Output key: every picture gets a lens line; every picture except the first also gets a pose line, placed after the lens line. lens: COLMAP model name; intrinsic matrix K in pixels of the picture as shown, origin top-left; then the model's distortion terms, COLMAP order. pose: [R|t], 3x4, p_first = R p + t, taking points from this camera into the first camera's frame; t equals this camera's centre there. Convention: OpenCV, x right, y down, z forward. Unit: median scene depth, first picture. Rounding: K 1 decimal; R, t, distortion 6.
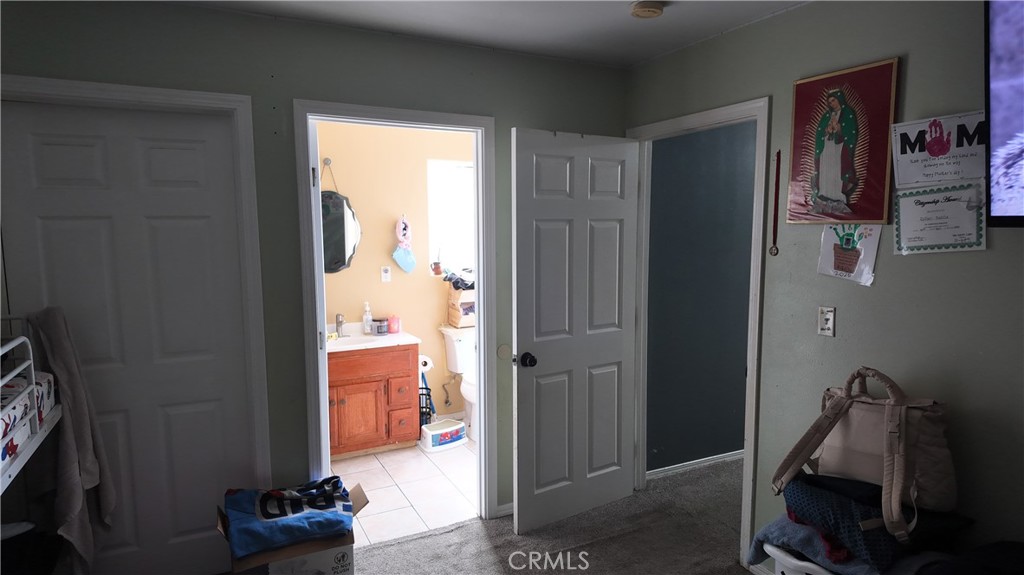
lens RADIAL K [[587.5, 0, 513.4], [0, 587.5, 291.0], [0, 0, 1]] dist [-0.000910, -0.011526]
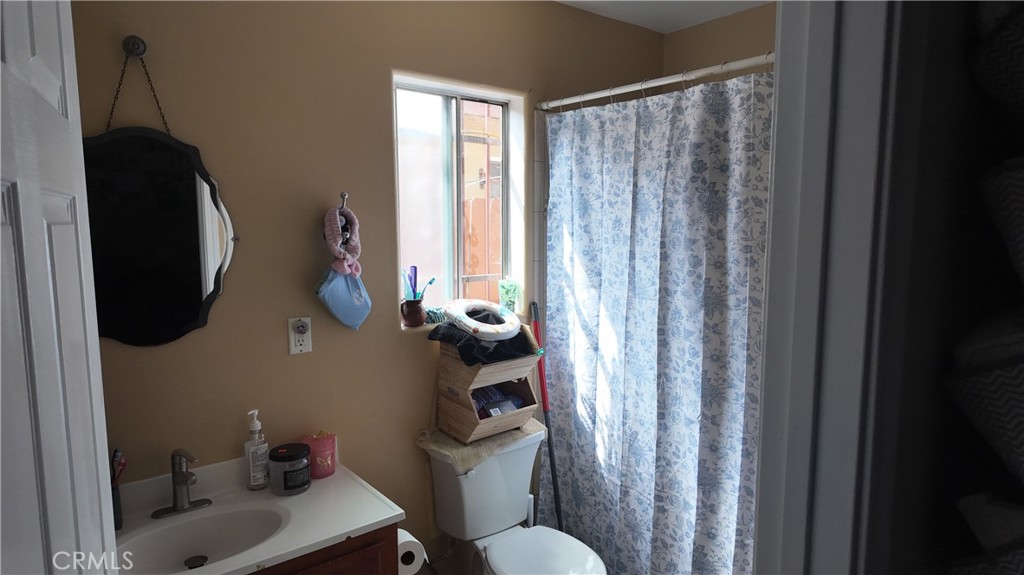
lens RADIAL K [[587.5, 0, 512.0], [0, 587.5, 280.1], [0, 0, 1]] dist [-0.000910, -0.011526]
pose [[0.981347, -0.018398, 0.191362, -0.148580], [0.019037, 0.999818, -0.001500, -0.065033], [-0.191300, 0.005115, 0.981518, 0.560605]]
